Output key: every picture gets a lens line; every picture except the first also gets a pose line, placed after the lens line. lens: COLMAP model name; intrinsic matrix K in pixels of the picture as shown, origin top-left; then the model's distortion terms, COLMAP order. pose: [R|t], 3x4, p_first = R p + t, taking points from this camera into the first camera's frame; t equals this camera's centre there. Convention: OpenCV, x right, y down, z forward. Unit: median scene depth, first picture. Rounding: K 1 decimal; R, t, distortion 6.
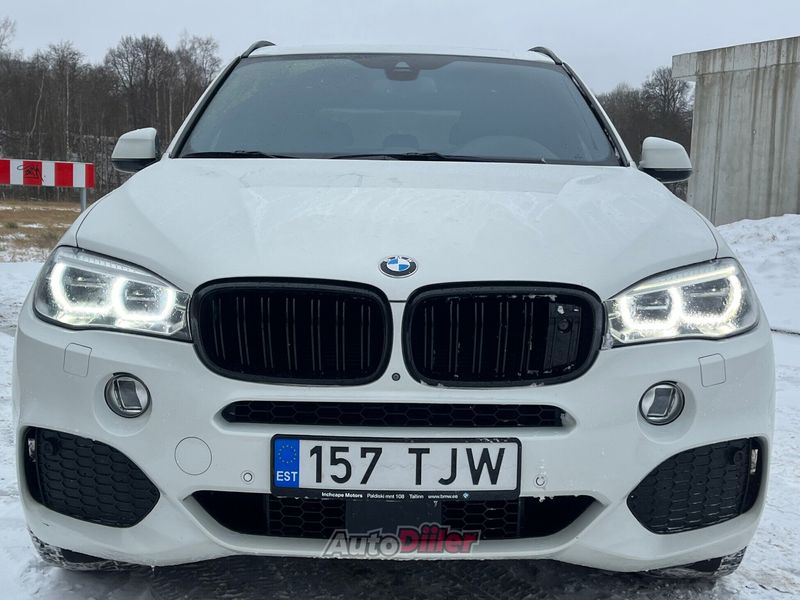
lens RADIAL K [[1089.4, 0, 400.0], [0, 1089.4, 300.0], [0, 0, 1]] dist [0.157148, -0.593975]
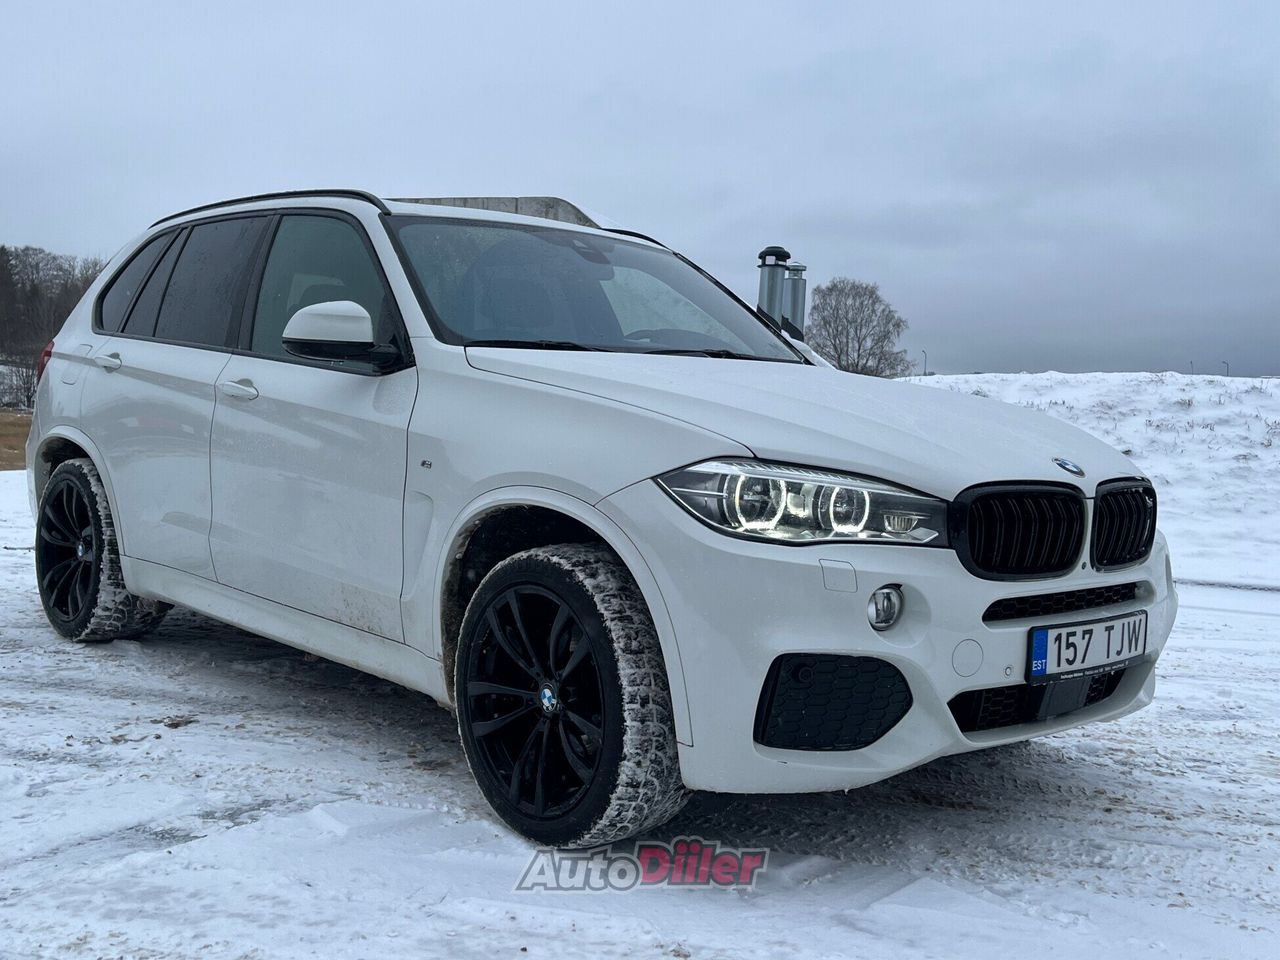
lens RADIAL K [[1416.8, 0, 640.0], [0, 1416.8, 480.0], [0, 0, 1]] dist [0.006157, -0.017715]
pose [[0.739444, -0.031943, 0.672459, -1.327226], [0.046003, 0.998936, -0.003135, -0.034184], [-0.671644, 0.033254, 0.740127, 0.227848]]
